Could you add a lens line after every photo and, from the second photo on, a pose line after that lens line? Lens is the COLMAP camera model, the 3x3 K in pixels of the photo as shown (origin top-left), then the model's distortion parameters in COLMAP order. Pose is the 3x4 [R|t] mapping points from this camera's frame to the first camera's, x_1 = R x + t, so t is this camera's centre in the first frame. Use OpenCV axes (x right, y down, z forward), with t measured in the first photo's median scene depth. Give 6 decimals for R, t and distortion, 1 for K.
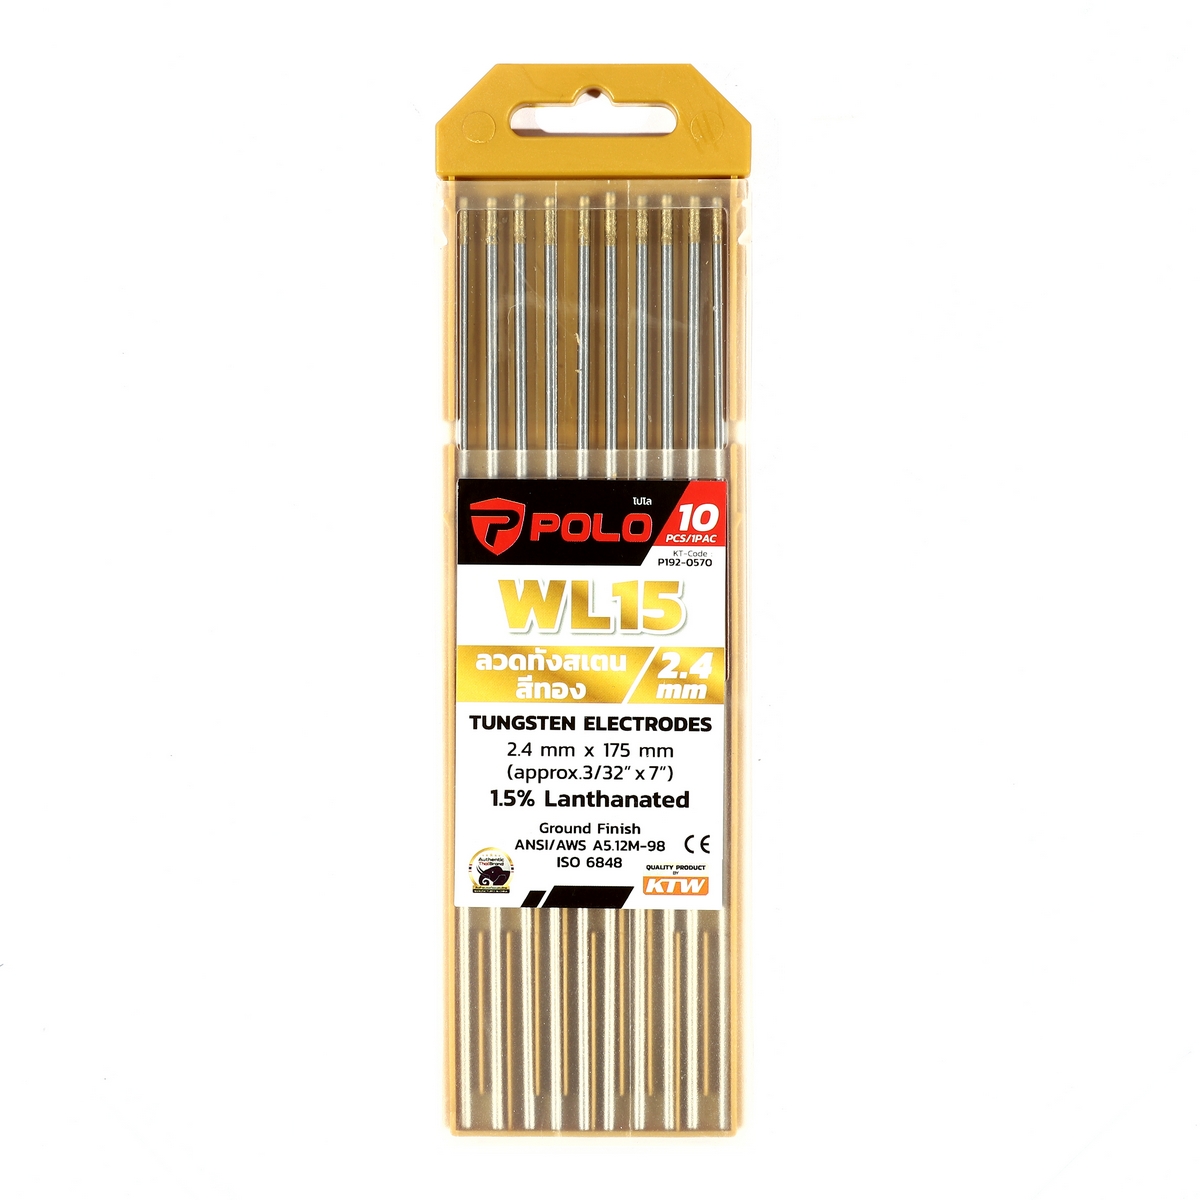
lens RADIAL K [[2006.3, 0, 600.9], [0, 2006.3, 600.6], [0, 0, 1]] dist [0.032811, 0.000000]
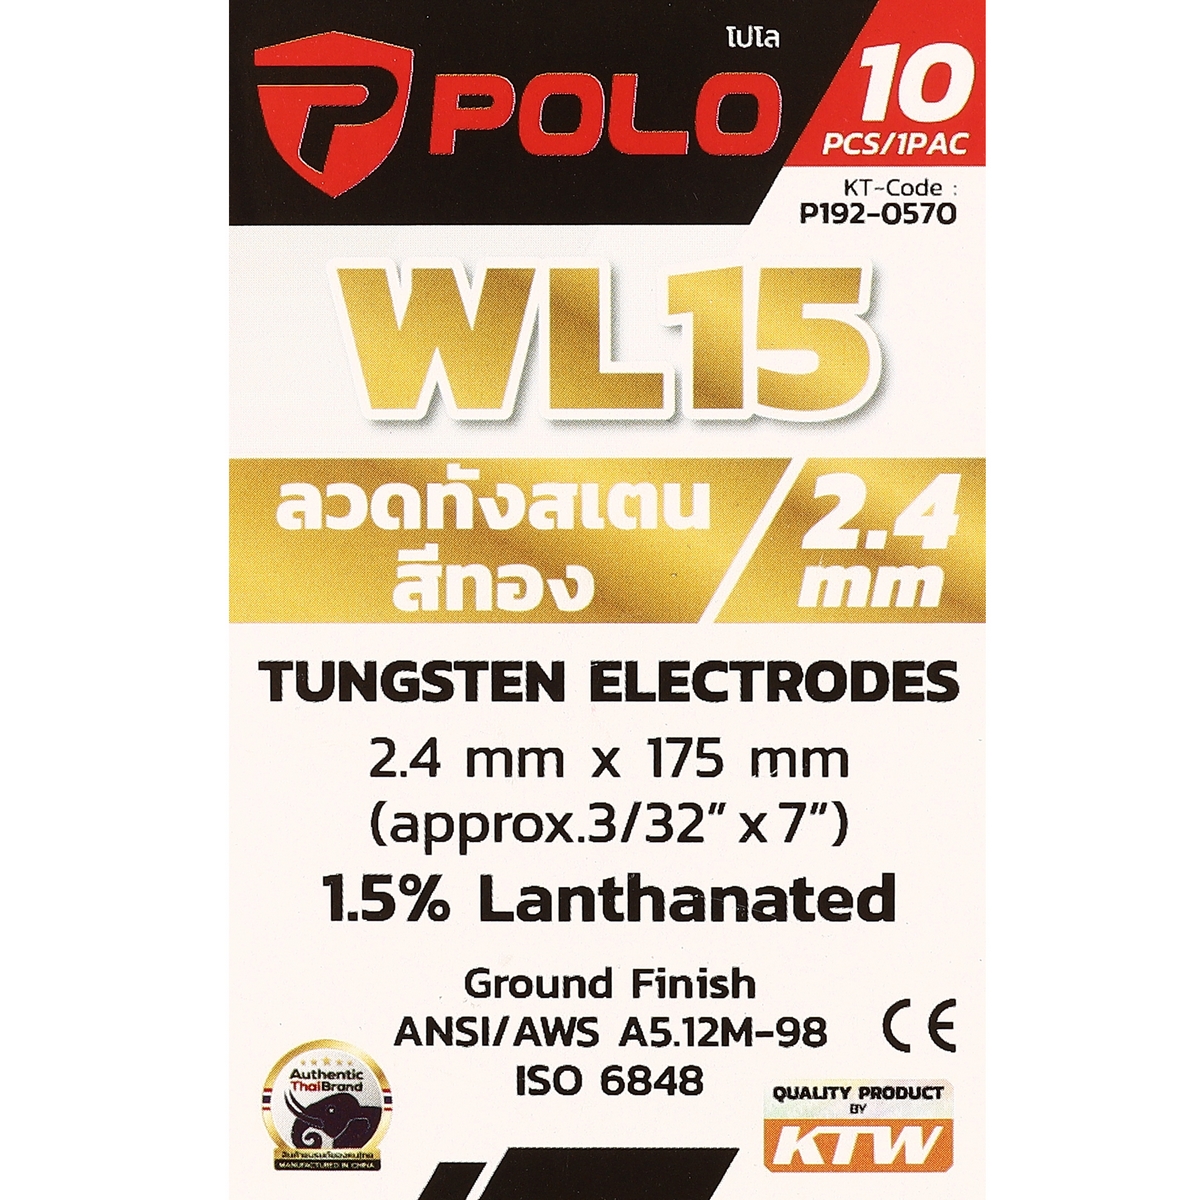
lens RADIAL K [[2006.3, 0, 599.8], [0, 2006.3, 600.0], [0, 0, 1]] dist [0.032811, 0.000000]
pose [[0.999838, -0.008907, 0.015618, -0.012050], [0.008020, 0.998402, 0.055947, 0.027800], [-0.016092, -0.055813, 0.998312, 0.655053]]
